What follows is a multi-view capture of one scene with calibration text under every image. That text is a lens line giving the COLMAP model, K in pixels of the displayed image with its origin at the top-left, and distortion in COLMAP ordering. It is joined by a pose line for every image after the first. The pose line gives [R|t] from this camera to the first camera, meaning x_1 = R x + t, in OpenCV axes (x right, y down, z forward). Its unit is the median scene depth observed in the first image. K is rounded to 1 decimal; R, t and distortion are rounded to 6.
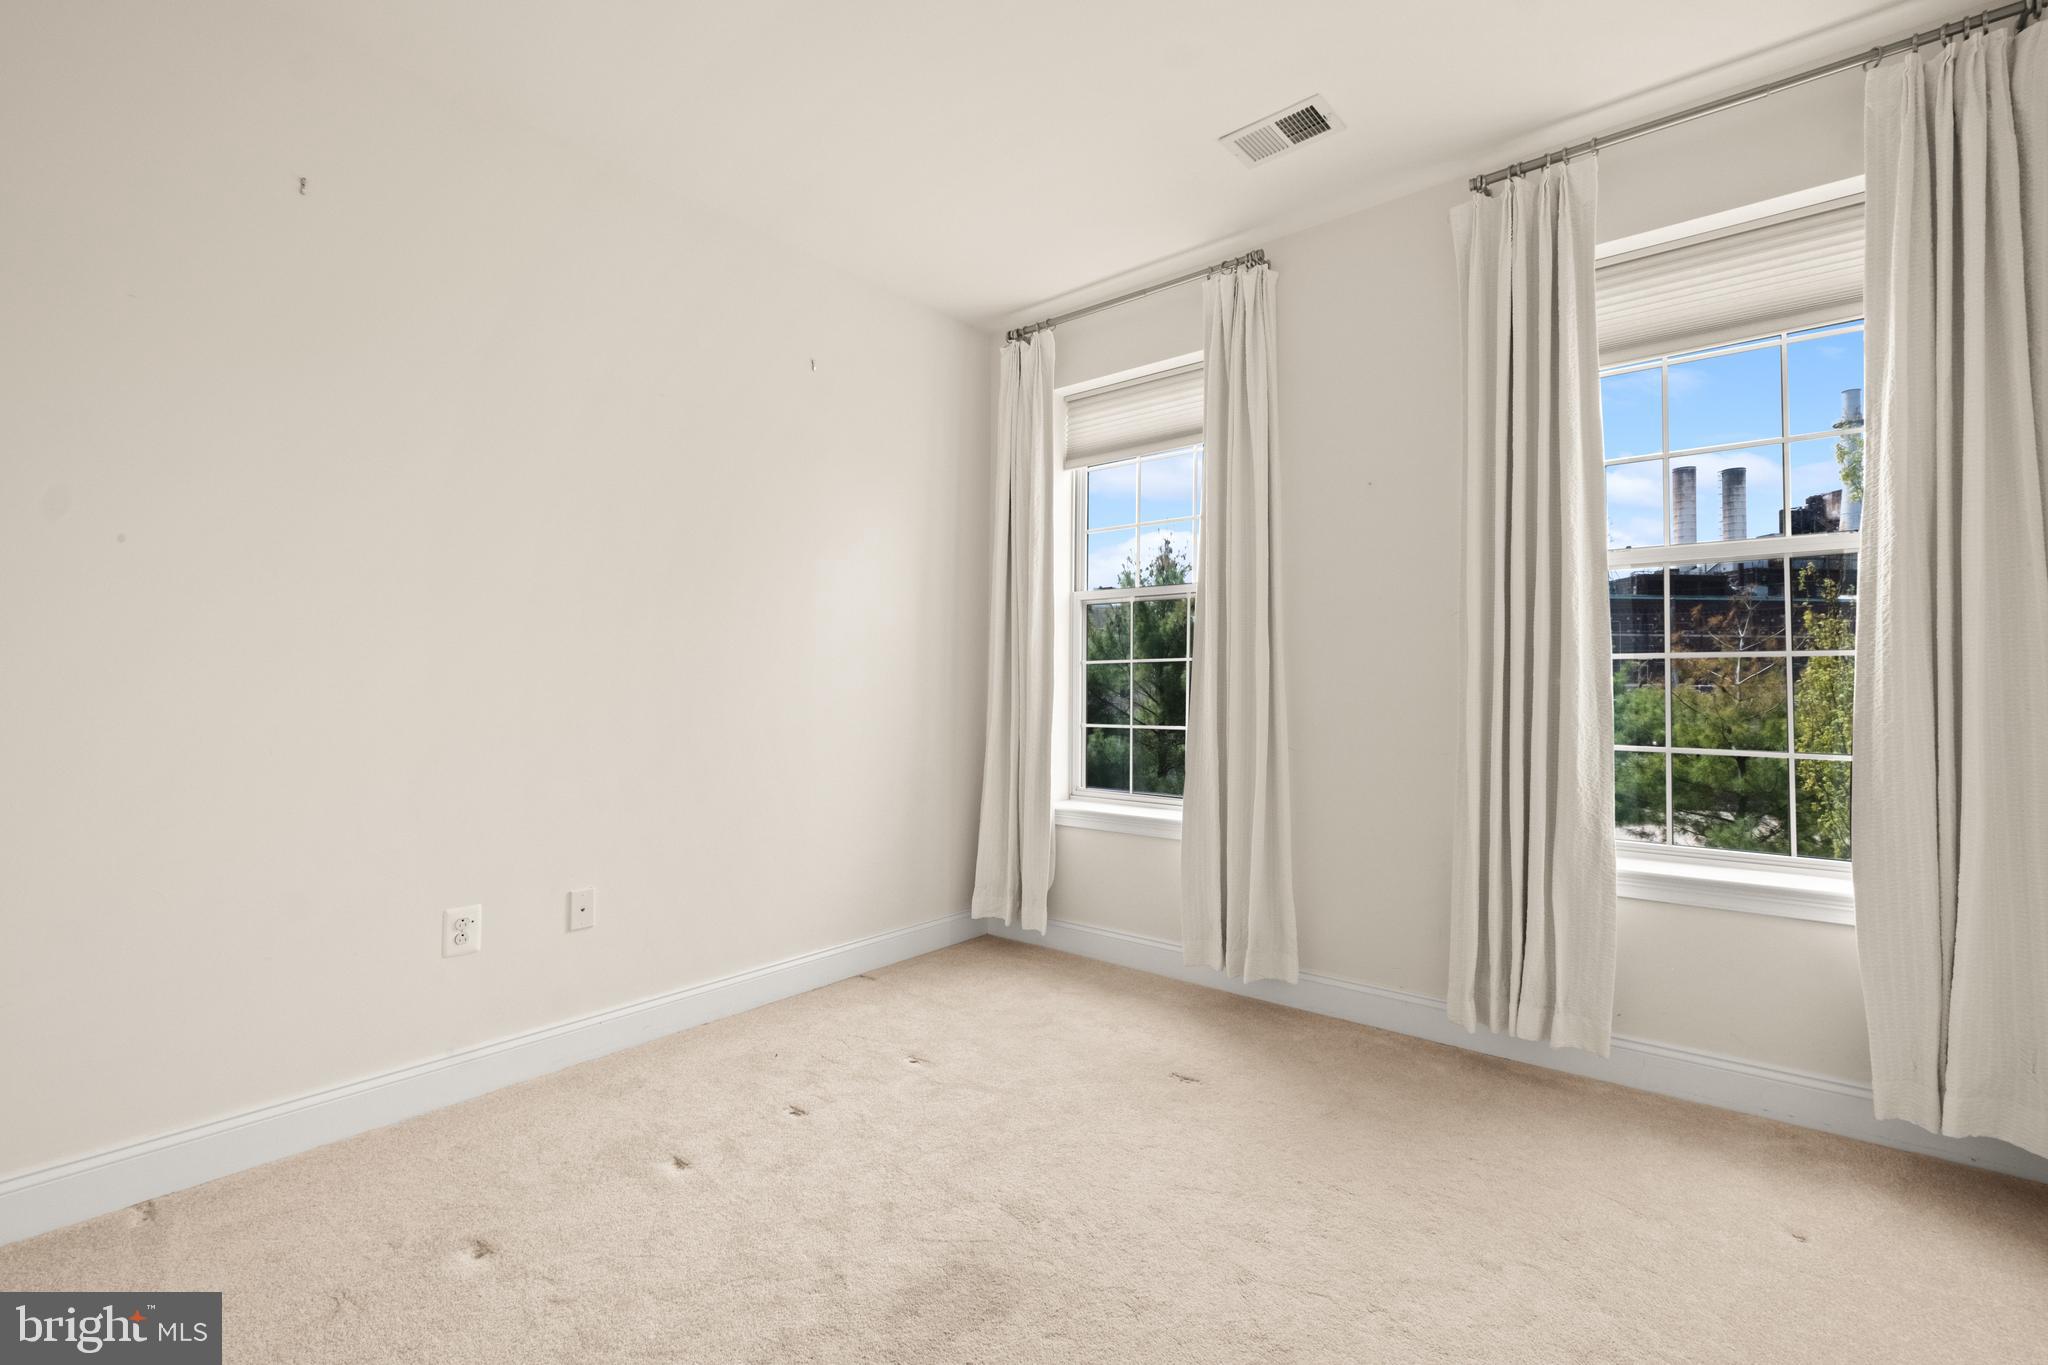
lens RADIAL K [[897.0, 0, 1039.8], [0, 897.0, 675.0], [0, 0, 1]] dist [0.004321, -0.006441]
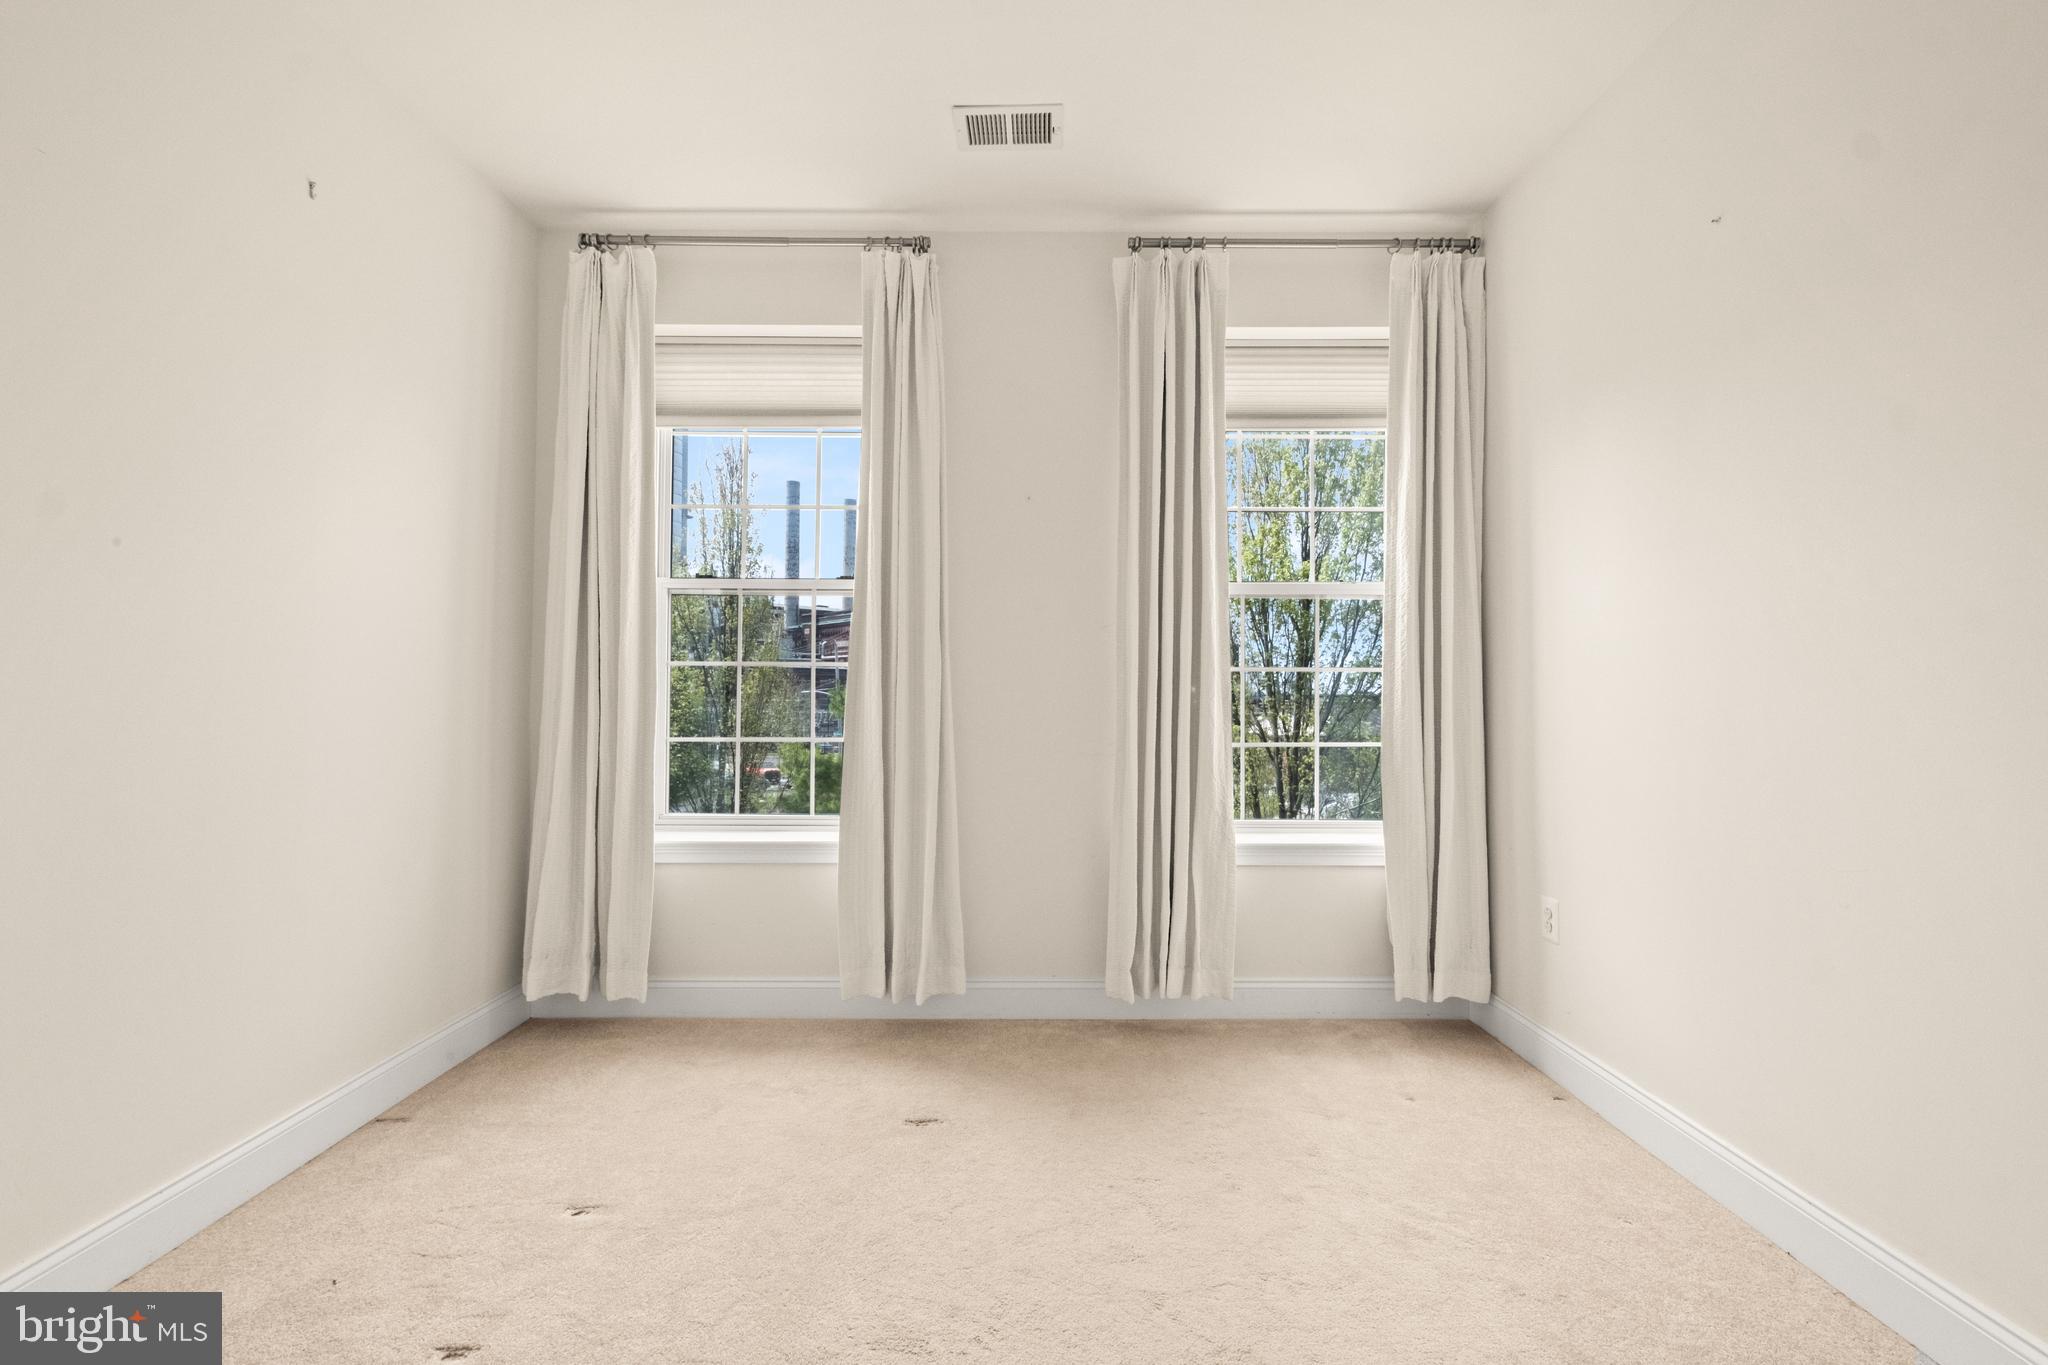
lens RADIAL K [[899.6, 0, 1034.9], [0, 899.6, 684.6], [0, 0, 1]] dist [0.007751, -0.008488]
pose [[0.772774, 0.005603, 0.634657, -0.284577], [-0.010434, 0.999938, 0.003876, -0.001207], [-0.634596, -0.009617, 0.772784, 0.187540]]
